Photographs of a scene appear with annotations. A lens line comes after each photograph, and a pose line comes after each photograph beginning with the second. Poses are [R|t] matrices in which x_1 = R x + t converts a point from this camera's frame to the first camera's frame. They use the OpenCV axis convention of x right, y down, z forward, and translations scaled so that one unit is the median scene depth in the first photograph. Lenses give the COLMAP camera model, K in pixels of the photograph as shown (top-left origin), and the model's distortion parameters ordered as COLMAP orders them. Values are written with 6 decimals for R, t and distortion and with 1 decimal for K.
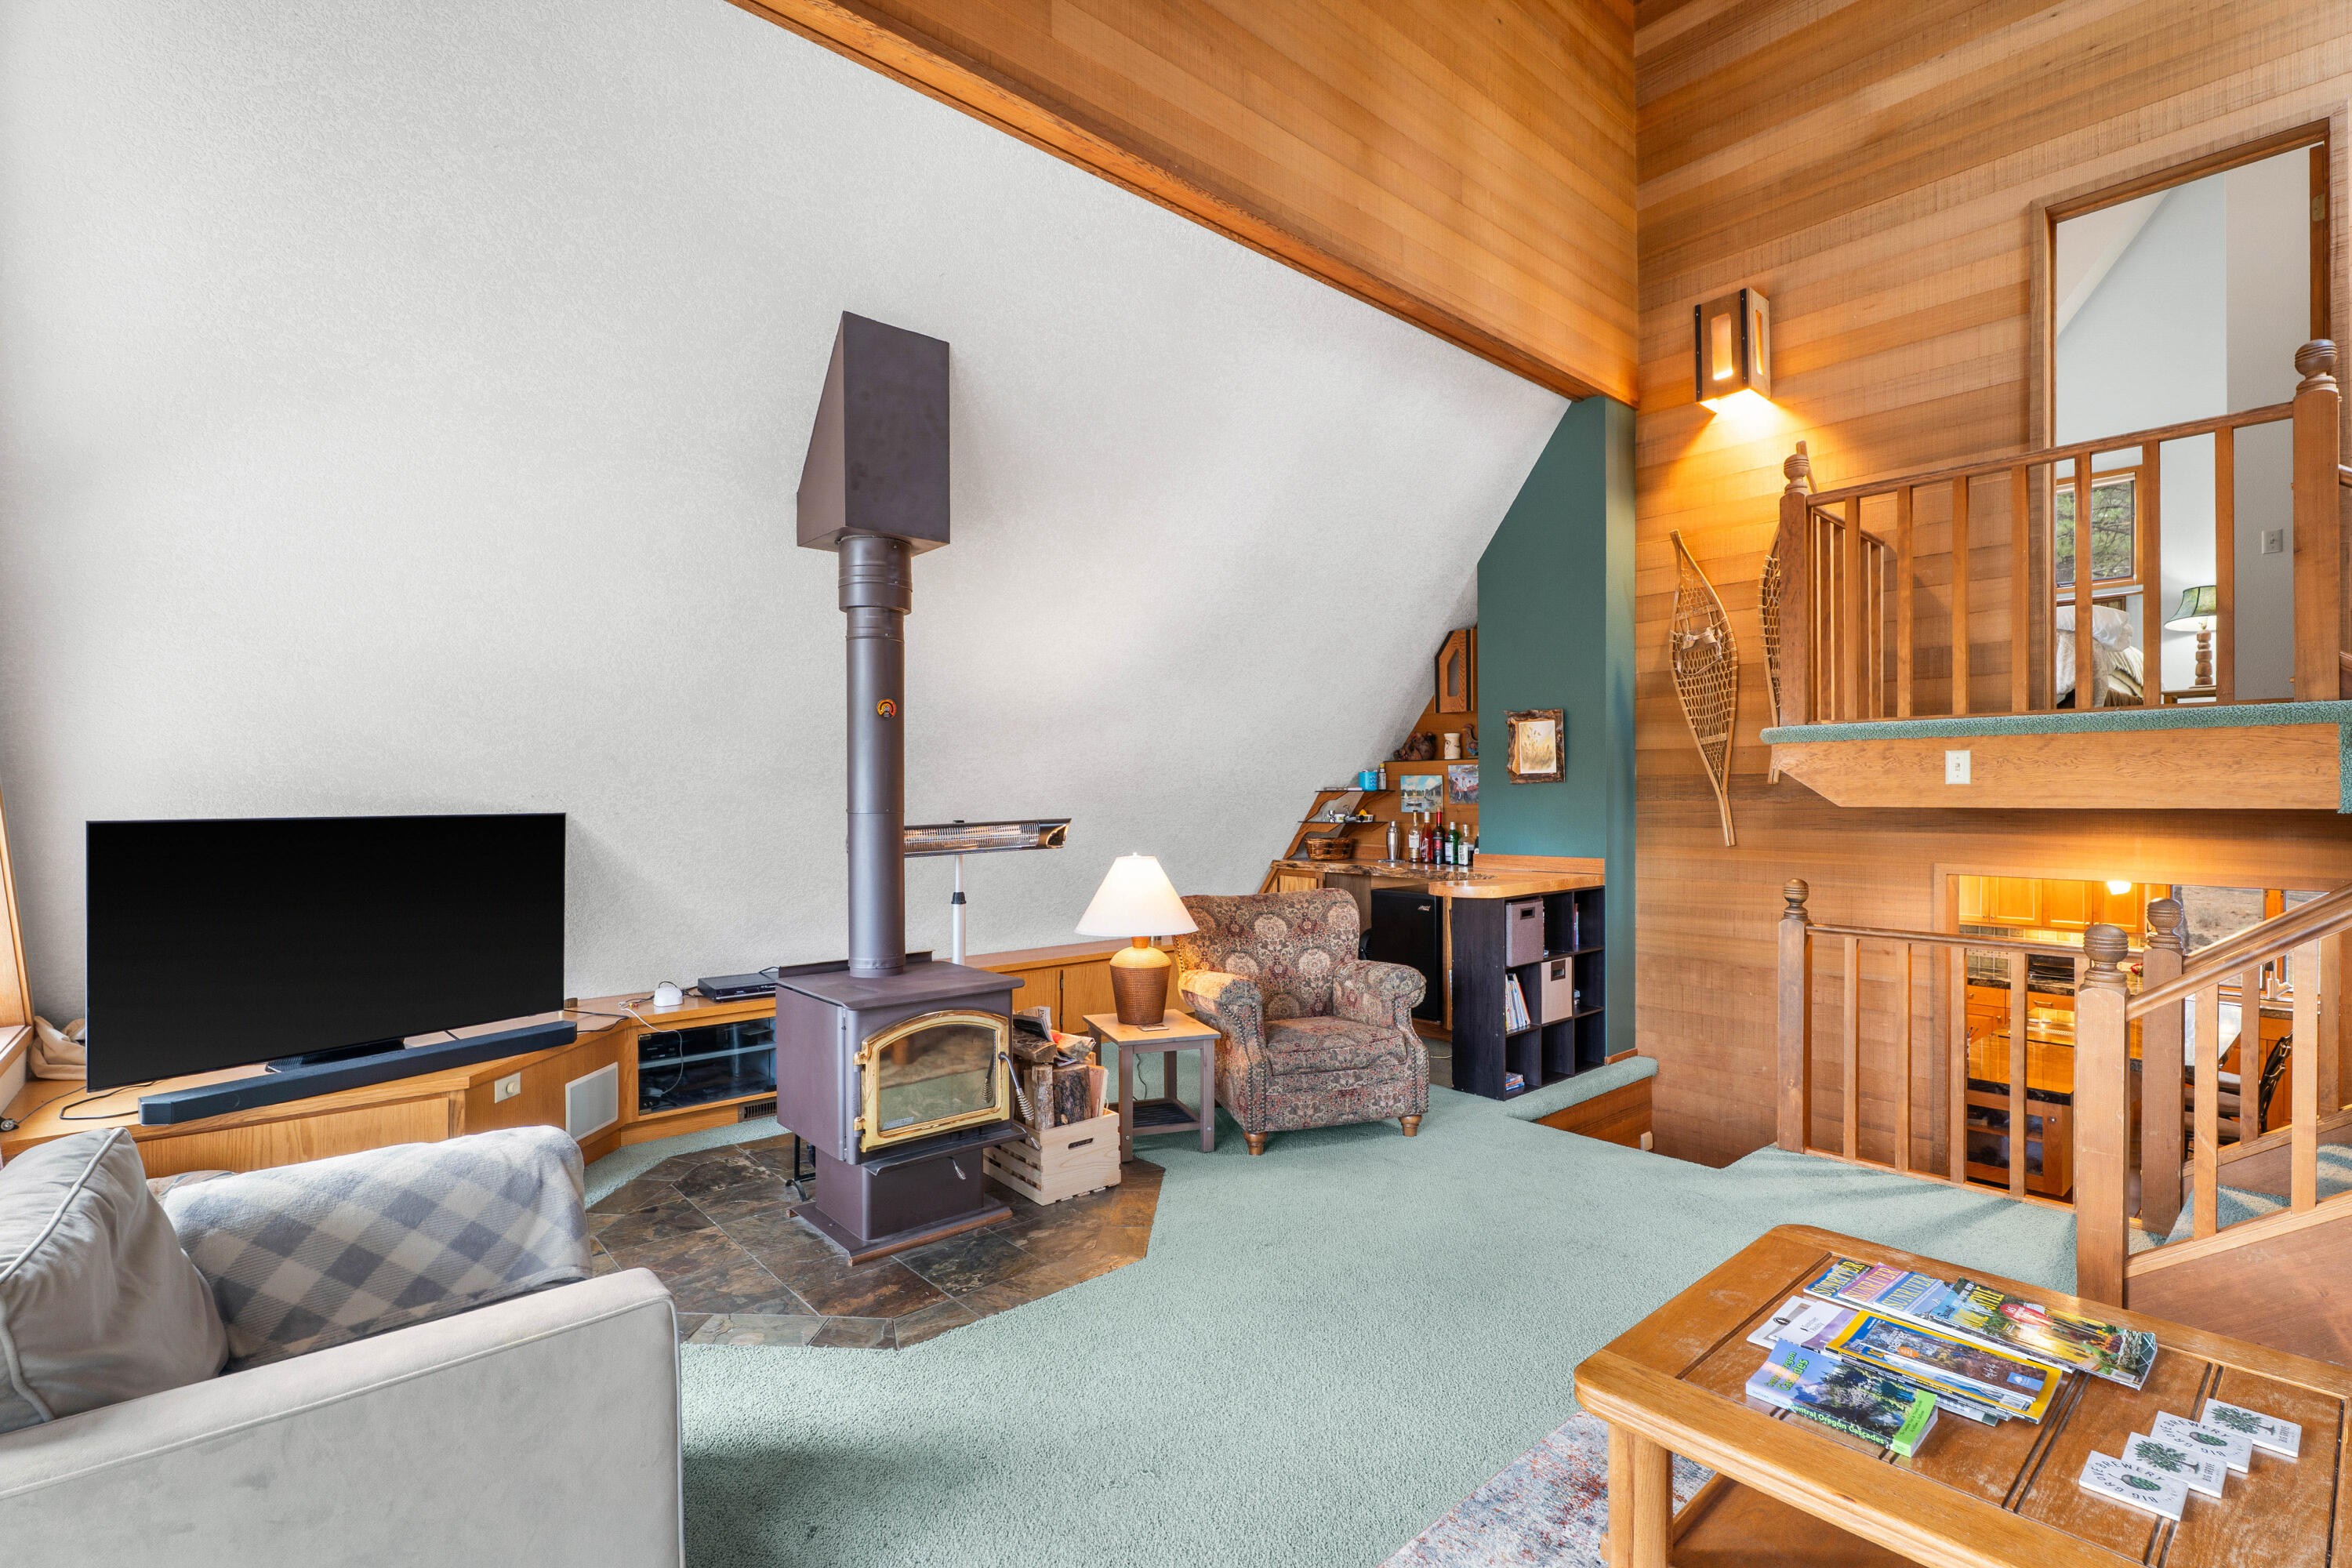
lens RADIAL K [[1081.7, 0, 1176.0], [0, 1081.7, 784.0], [0, 0, 1]] dist [0.002380, 0.000348]
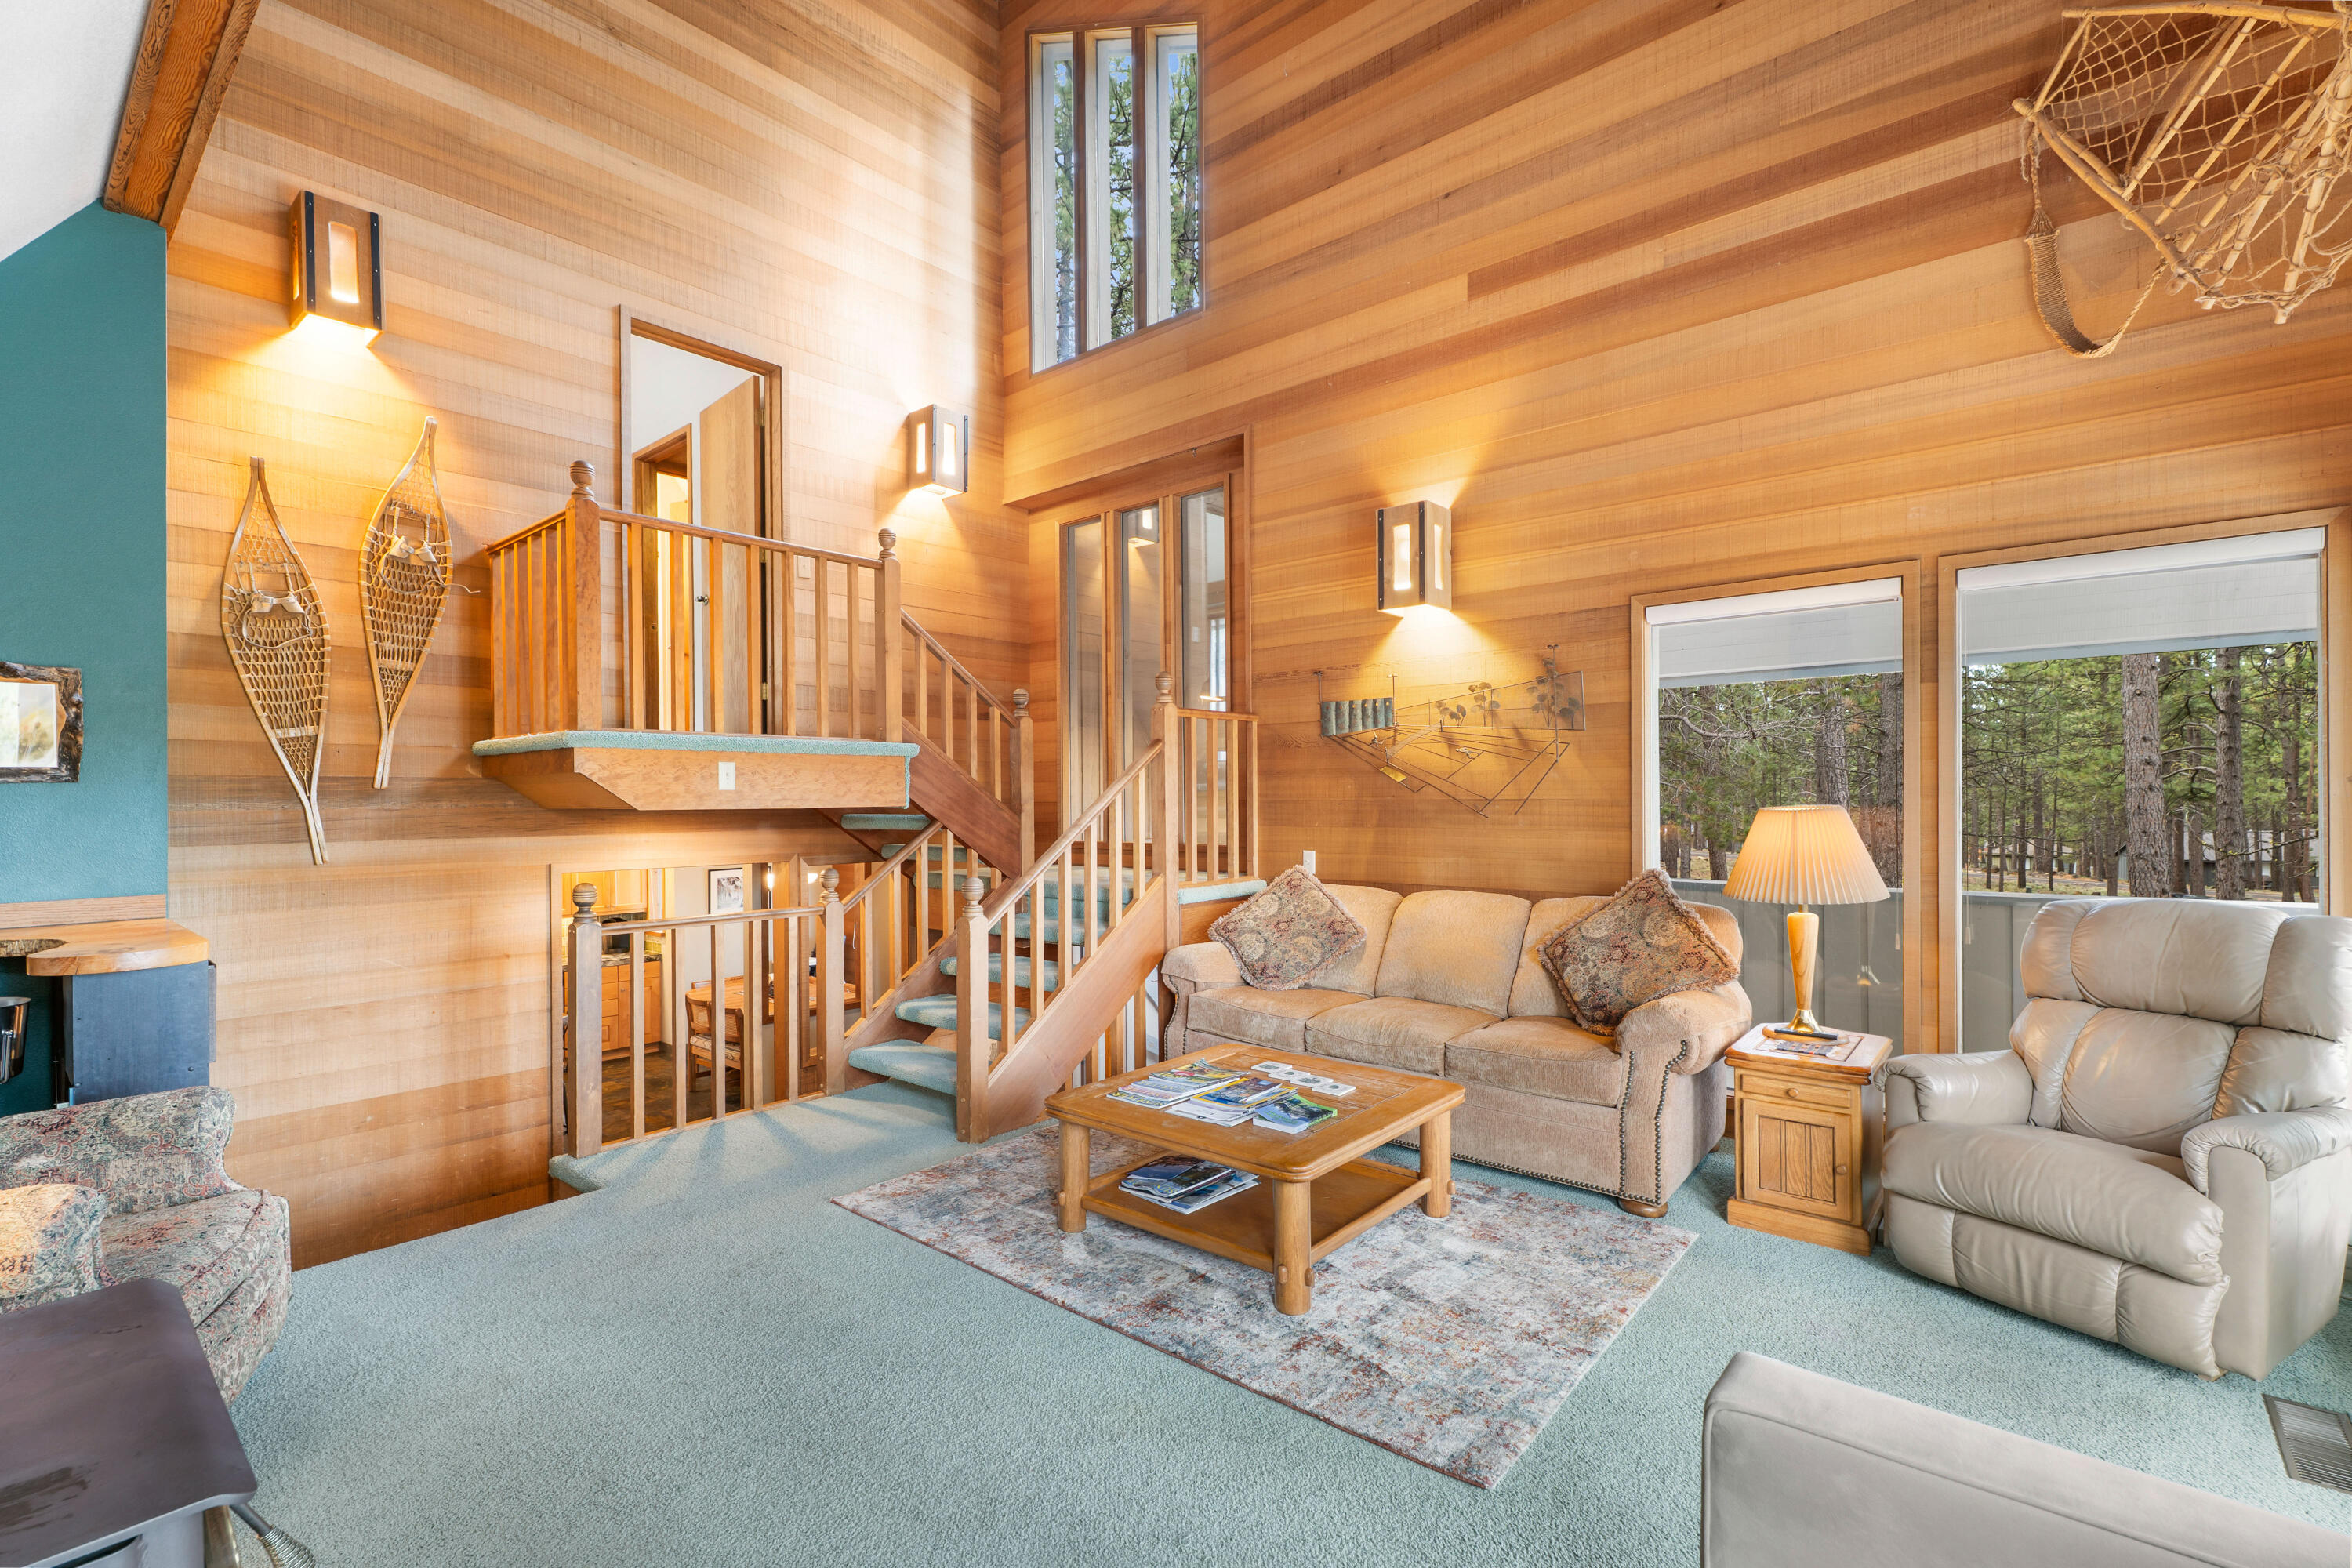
lens RADIAL K [[1058.1, 0, 1176.0], [0, 1058.1, 784.0], [0, 0, 1]] dist [0.001133, 0.000051]
pose [[-0.142066, 0.016773, 0.989715, -0.514444], [-0.002877, 0.999845, -0.017358, 0.011984], [-0.989853, -0.005313, -0.141996, 0.642020]]
